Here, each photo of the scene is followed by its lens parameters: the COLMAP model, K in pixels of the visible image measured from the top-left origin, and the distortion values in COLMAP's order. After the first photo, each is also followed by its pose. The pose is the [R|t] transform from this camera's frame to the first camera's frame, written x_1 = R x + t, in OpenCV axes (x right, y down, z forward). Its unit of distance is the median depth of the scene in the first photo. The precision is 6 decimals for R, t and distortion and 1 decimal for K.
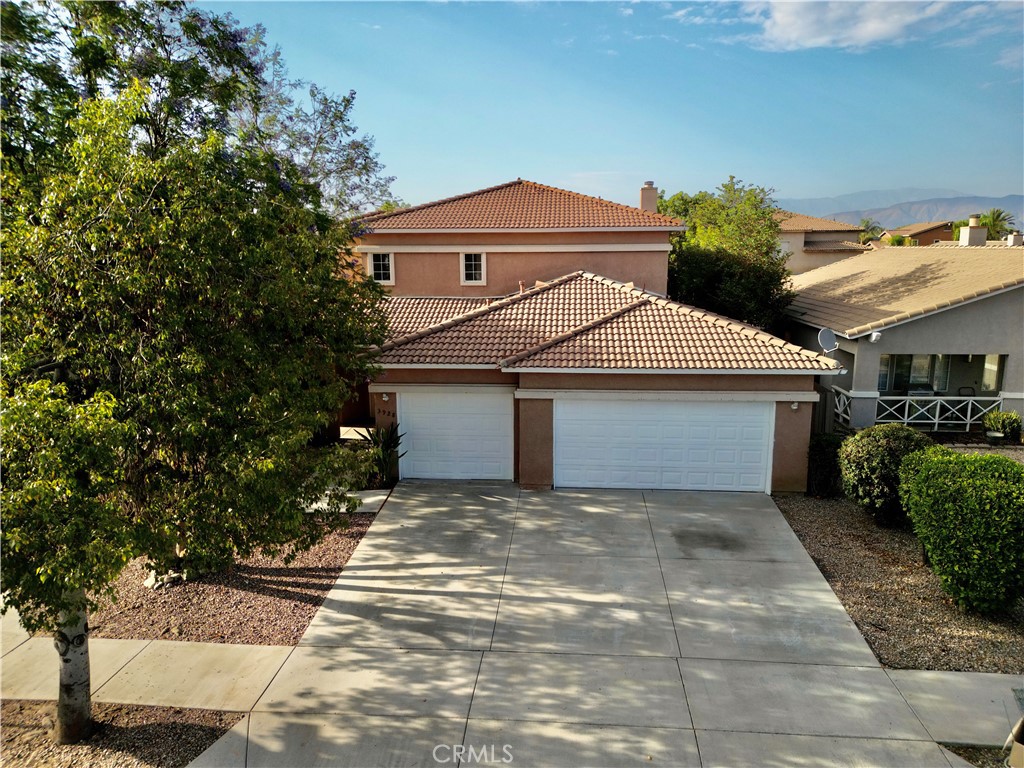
lens RADIAL K [[727.2, 0, 504.9], [0, 727.2, 390.1], [0, 0, 1]] dist [0.010293, -0.004529]
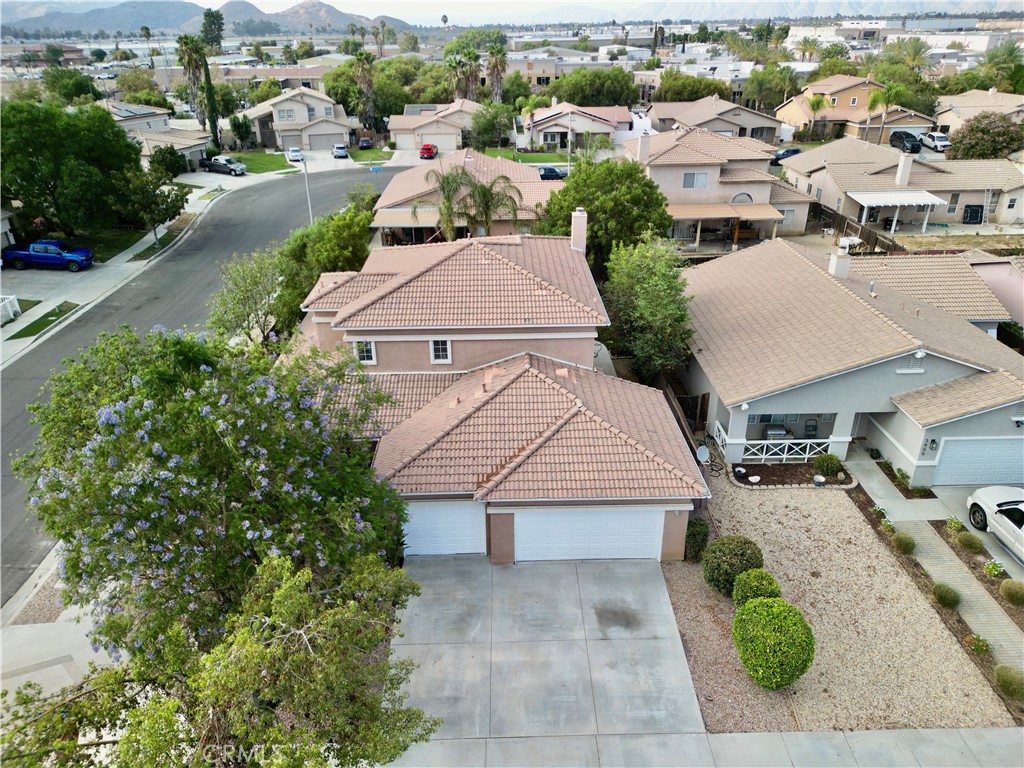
lens RADIAL K [[727.2, 0, 515.1], [0, 727.2, 375.8], [0, 0, 1]] dist [0.010293, -0.004529]
pose [[0.993688, -0.048956, 0.100929, -0.060563], [0.021066, 0.965175, 0.260756, -0.607842], [-0.110179, -0.256984, 0.960115, -0.292810]]
